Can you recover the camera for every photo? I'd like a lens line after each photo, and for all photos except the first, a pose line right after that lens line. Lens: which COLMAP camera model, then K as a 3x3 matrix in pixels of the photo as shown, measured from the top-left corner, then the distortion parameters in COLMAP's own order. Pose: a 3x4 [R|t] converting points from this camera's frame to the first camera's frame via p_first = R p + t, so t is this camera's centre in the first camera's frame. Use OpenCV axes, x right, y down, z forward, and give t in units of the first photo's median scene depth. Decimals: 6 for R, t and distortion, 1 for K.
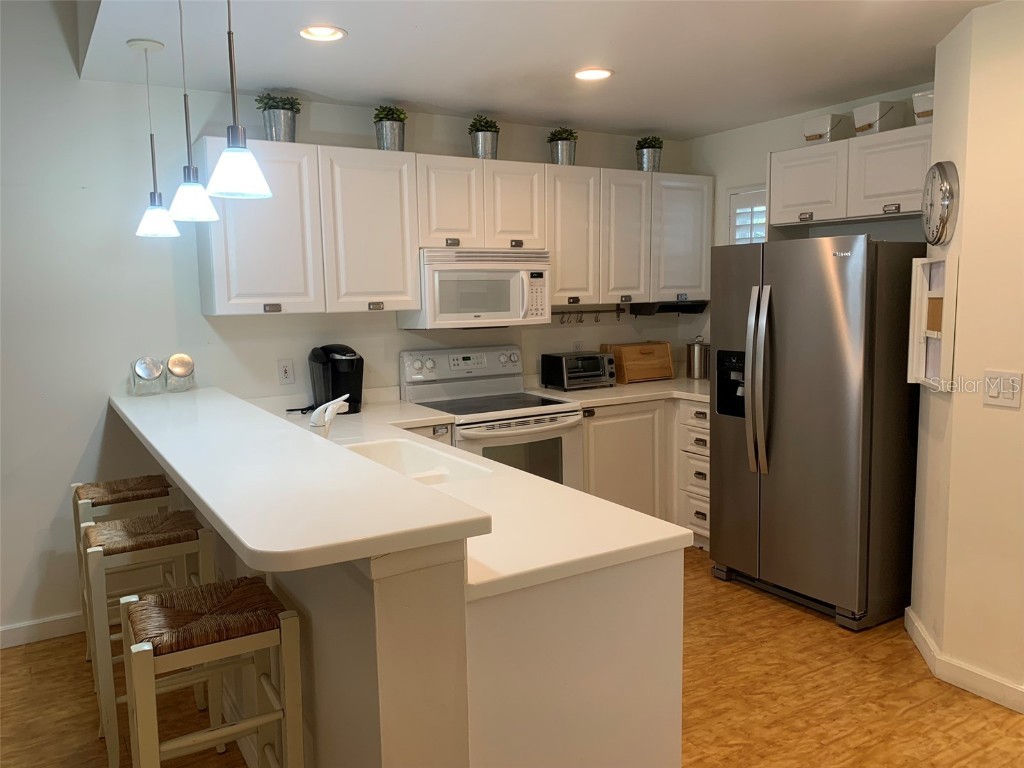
lens RADIAL K [[793.9, 0, 512.1], [0, 793.9, 388.9], [0, 0, 1]] dist [0.058346, -0.006559]
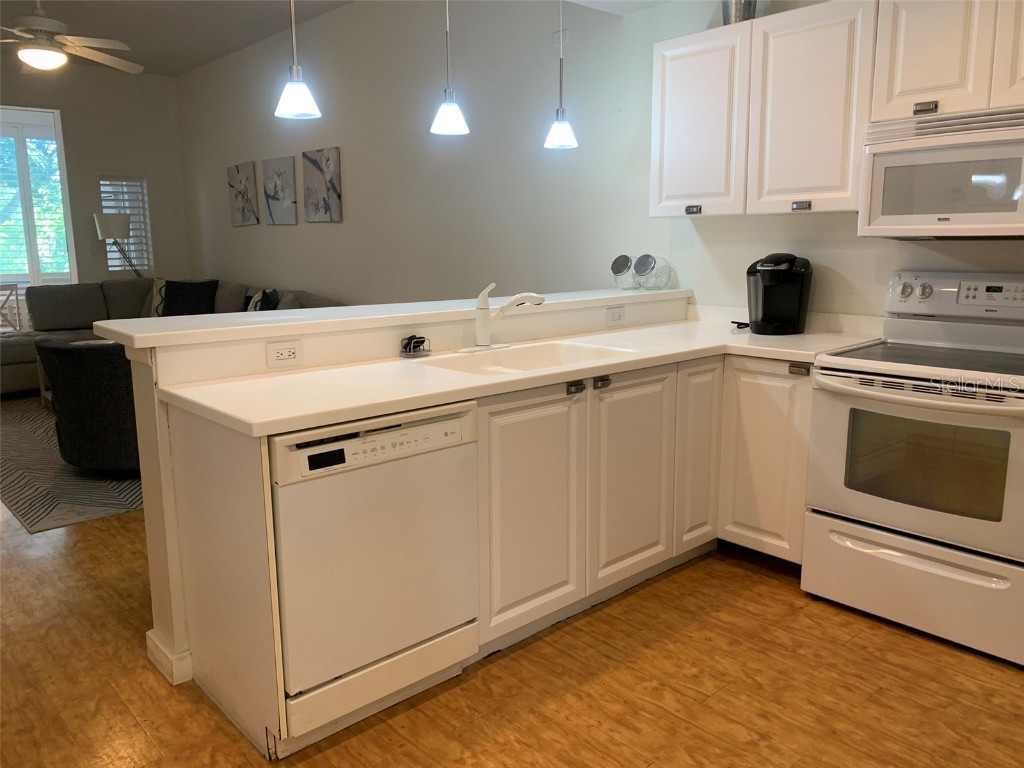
lens RADIAL K [[793.9, 0, 510.9], [0, 793.9, 376.8], [0, 0, 1]] dist [0.058346, -0.006559]
pose [[0.211990, 0.184767, -0.959647, 0.545334], [-0.121237, 0.979351, 0.161779, -0.029594], [0.969722, 0.082049, 0.230014, 0.518717]]
